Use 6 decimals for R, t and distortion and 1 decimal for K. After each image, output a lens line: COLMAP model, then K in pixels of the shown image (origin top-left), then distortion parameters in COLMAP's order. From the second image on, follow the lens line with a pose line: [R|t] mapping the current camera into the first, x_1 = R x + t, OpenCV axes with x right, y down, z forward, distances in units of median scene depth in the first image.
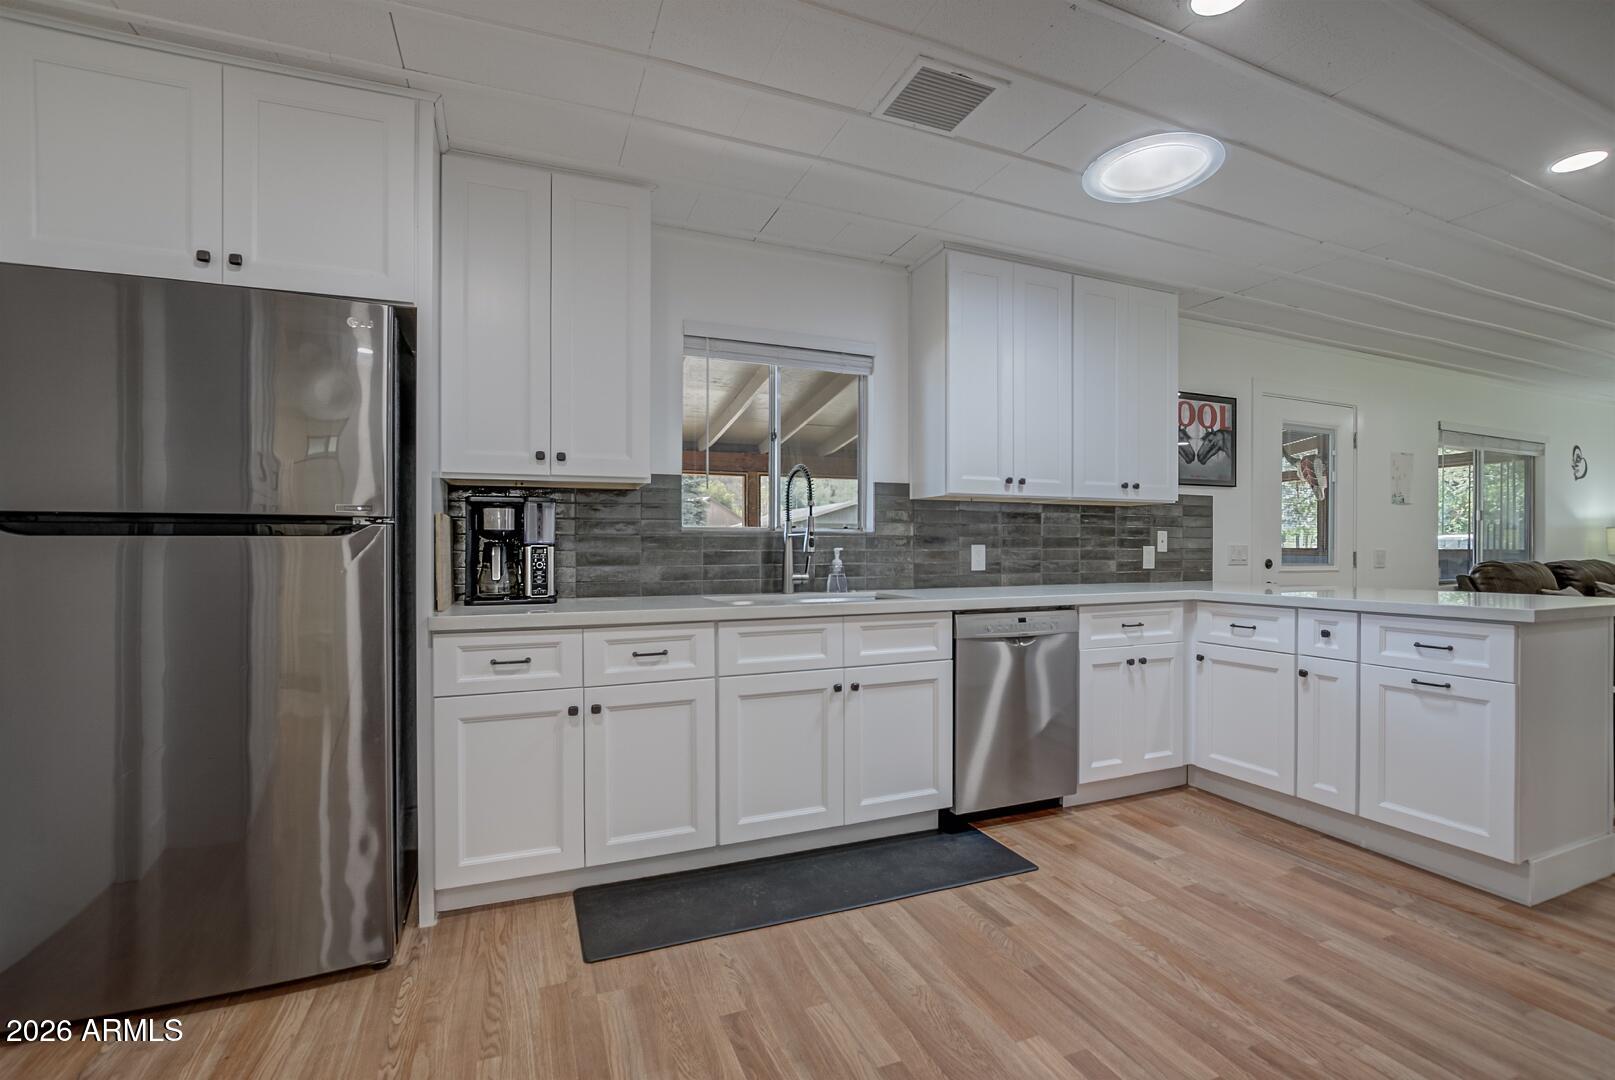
lens RADIAL K [[700.0, 0, 810.0], [0, 700.0, 544.2], [0, 0, 1]] dist [-0.014188, -0.000108]
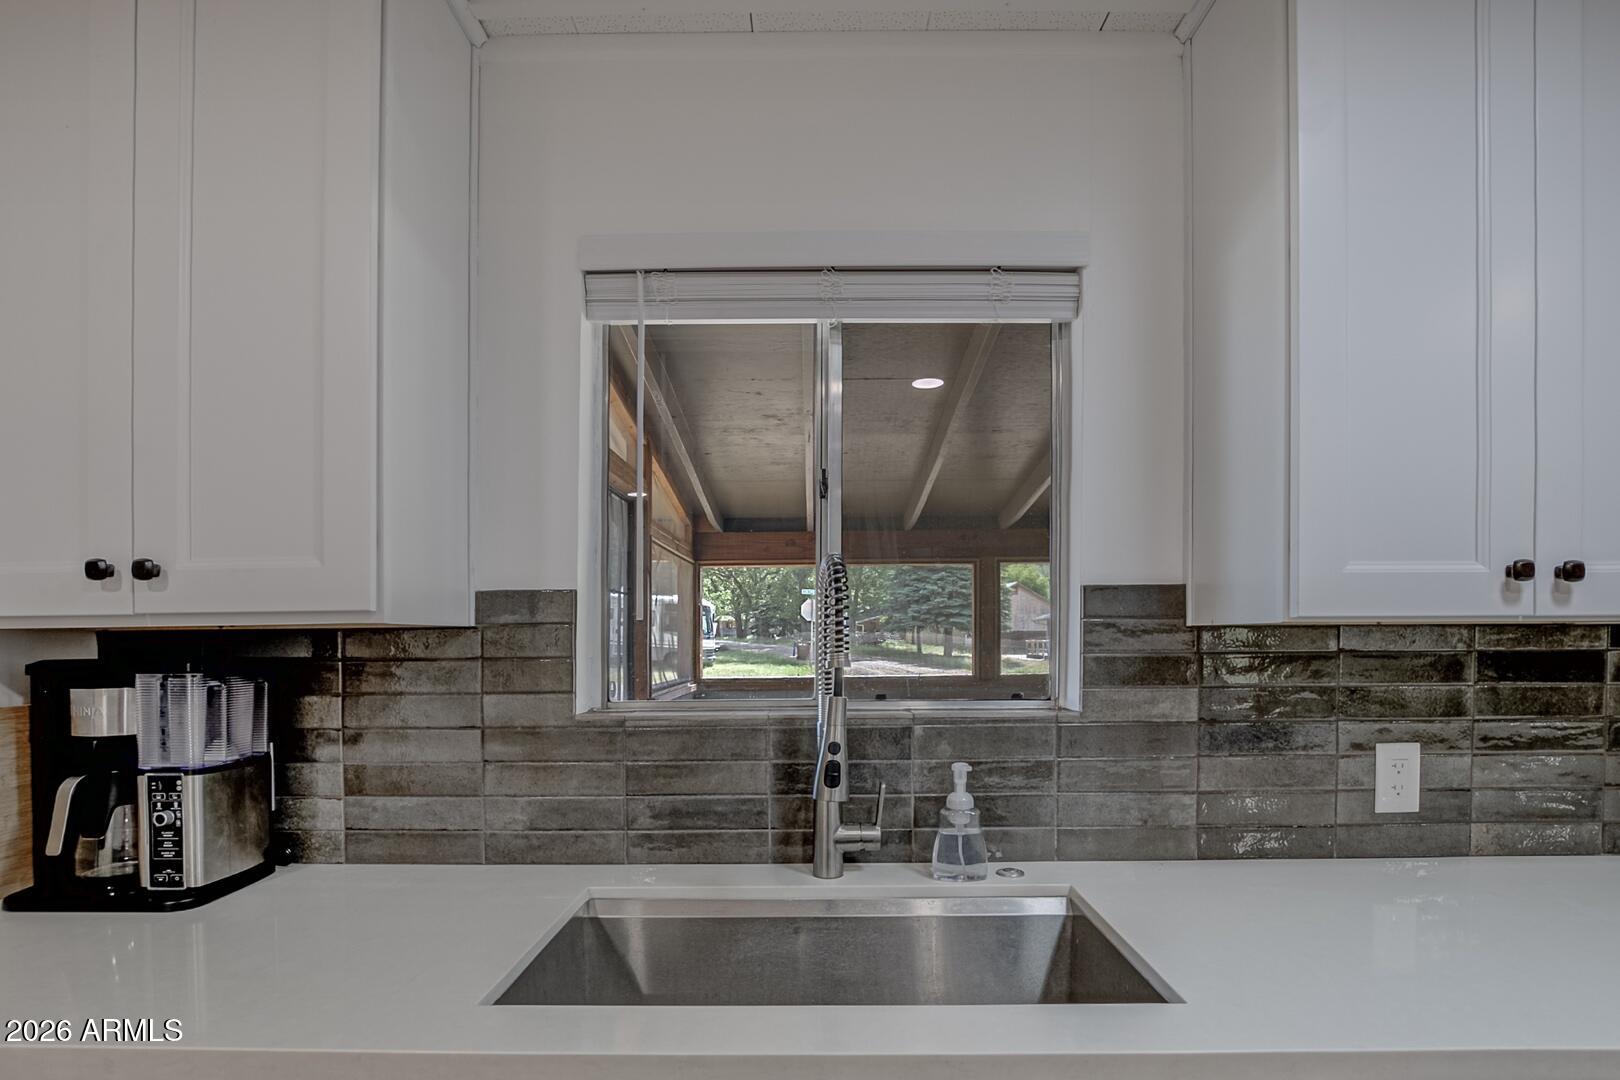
lens RADIAL K [[724.8, 0, 824.7], [0, 724.8, 641.0], [0, 0, 1]] dist [-0.032083, -0.000012]
pose [[0.910811, 0.002667, -0.412816, 0.128708], [0.003830, 0.999882, 0.014909, -0.064489], [0.412807, -0.015161, 0.910693, 0.578537]]
